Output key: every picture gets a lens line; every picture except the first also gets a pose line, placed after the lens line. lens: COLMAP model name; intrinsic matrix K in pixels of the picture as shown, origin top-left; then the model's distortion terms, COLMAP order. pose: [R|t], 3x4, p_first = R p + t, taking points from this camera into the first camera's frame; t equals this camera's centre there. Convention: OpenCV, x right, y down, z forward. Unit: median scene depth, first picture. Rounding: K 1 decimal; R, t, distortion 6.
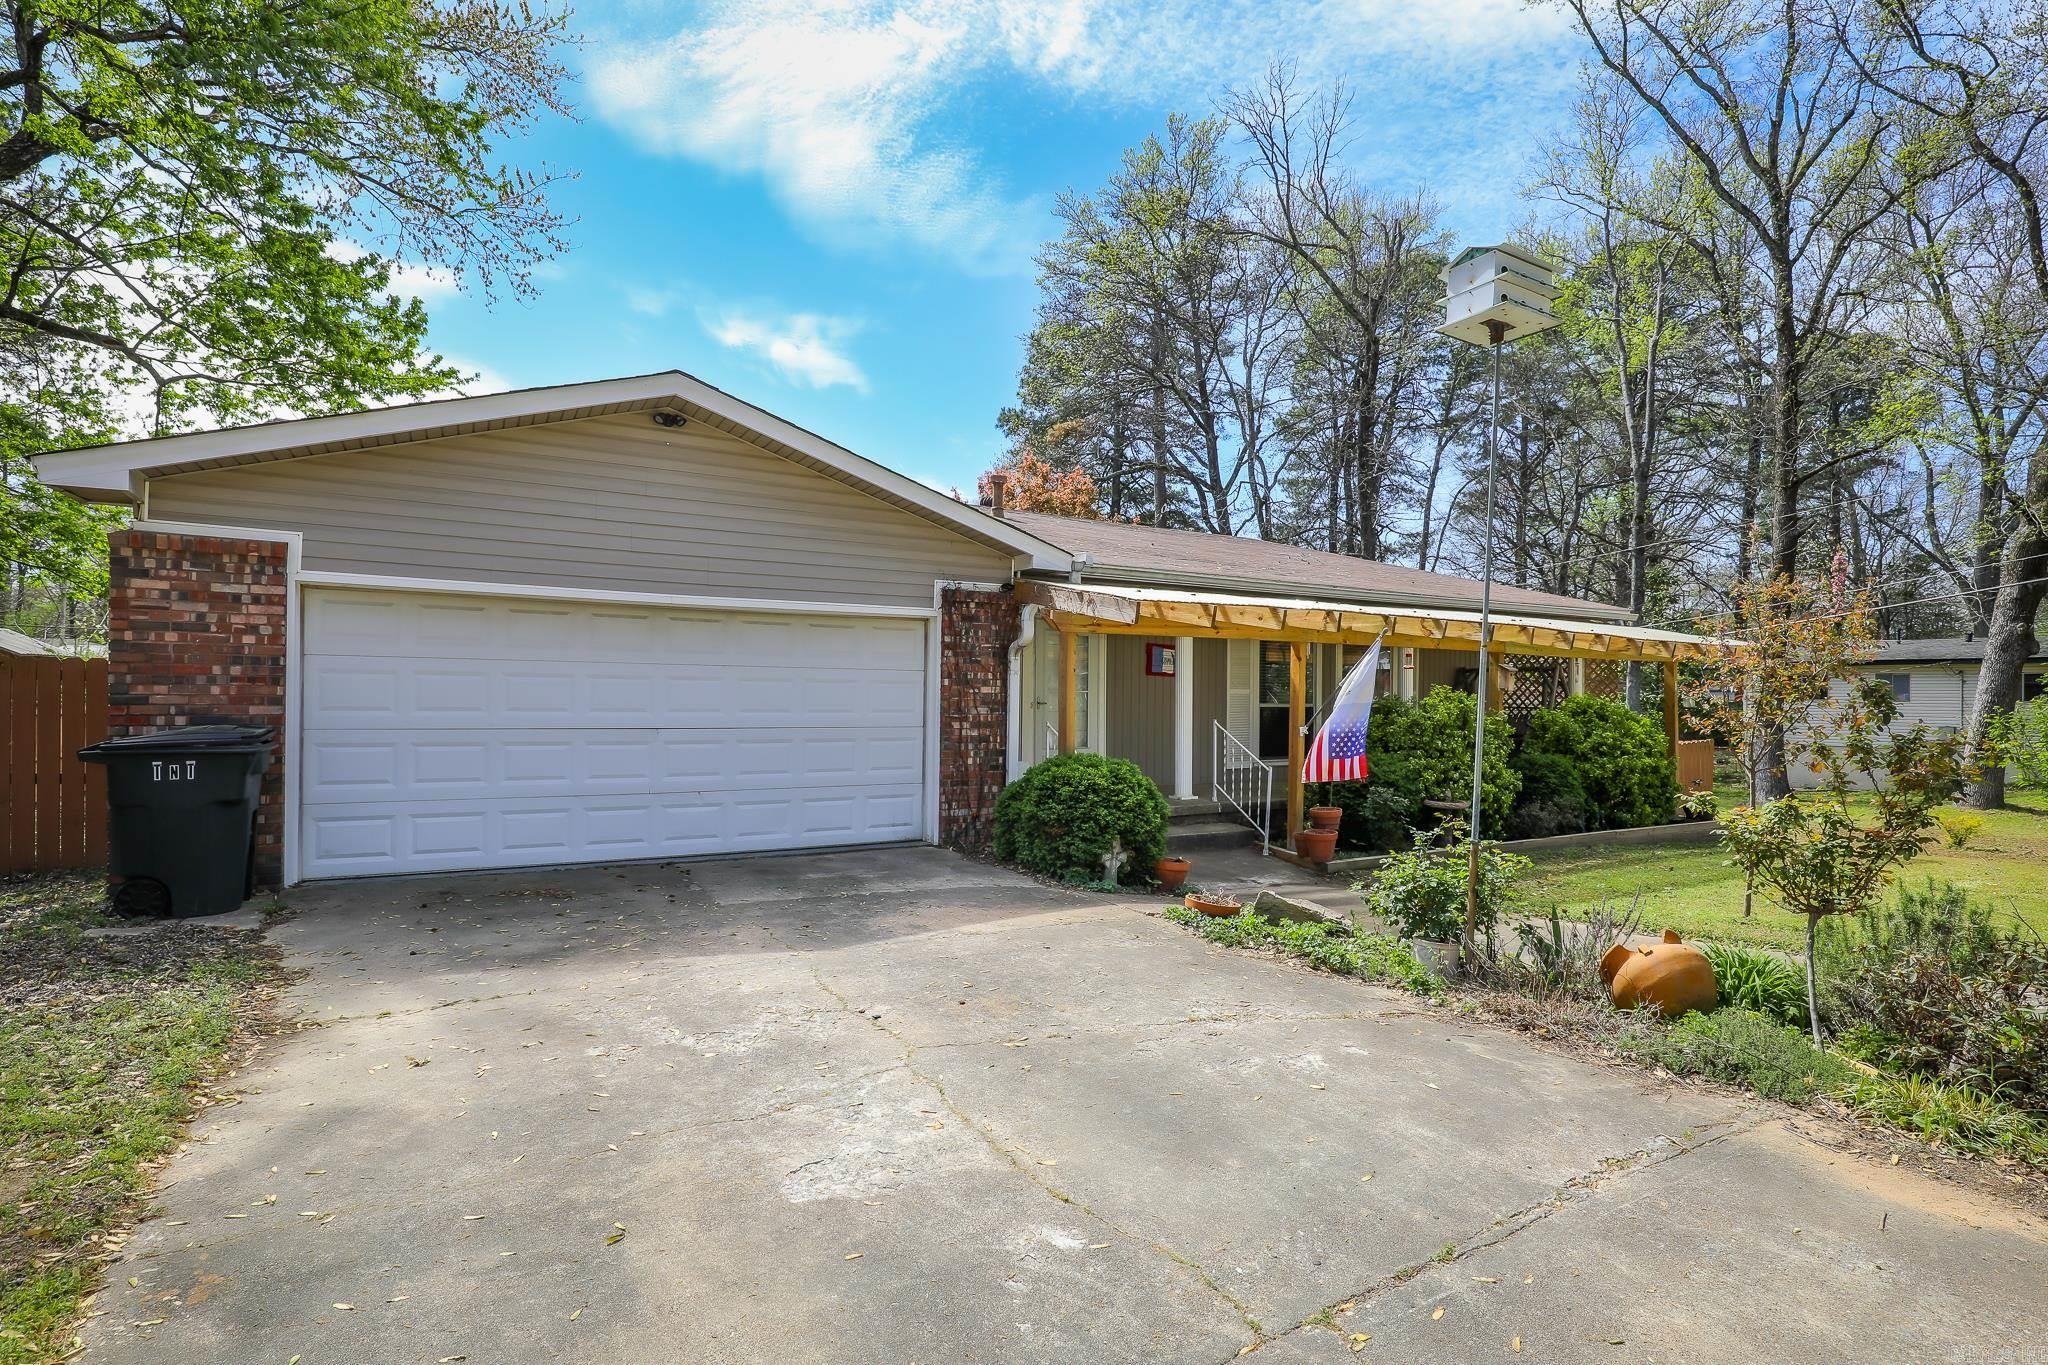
lens RADIAL K [[990.9, 0, 1028.2], [0, 990.9, 681.2], [0, 0, 1]] dist [-0.017802, 0.000438]
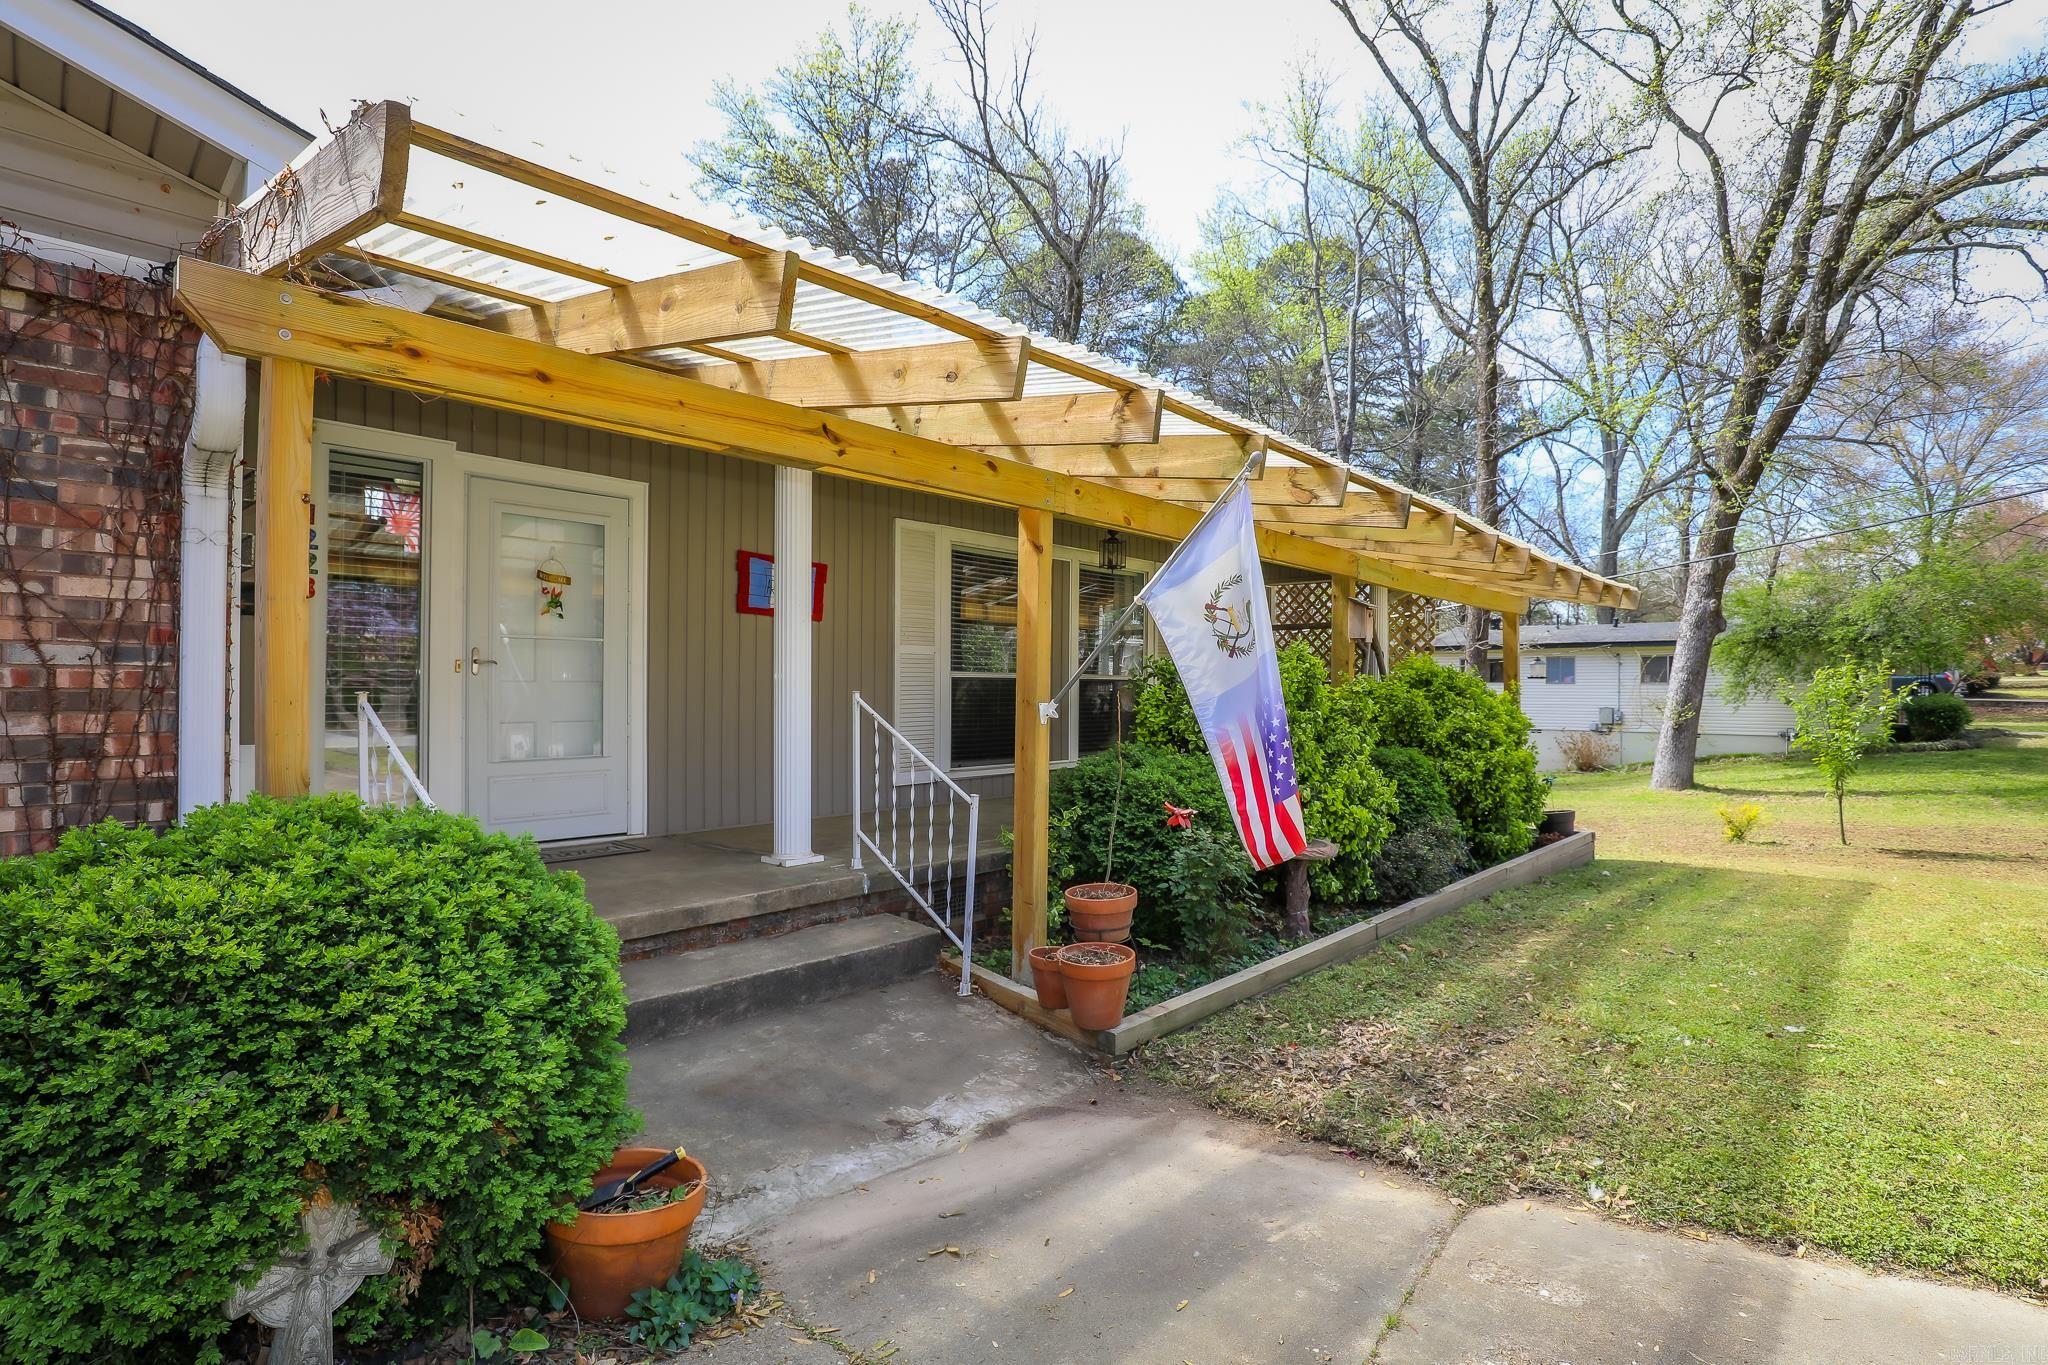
lens RADIAL K [[990.9, 0, 1028.2], [0, 990.9, 681.2], [0, 0, 1]] dist [-0.017802, 0.000438]
pose [[0.953411, -0.002891, 0.301660, 0.126601], [0.000991, 0.999979, 0.006452, 0.031412], [-0.301672, -0.005852, 0.953394, 0.539341]]
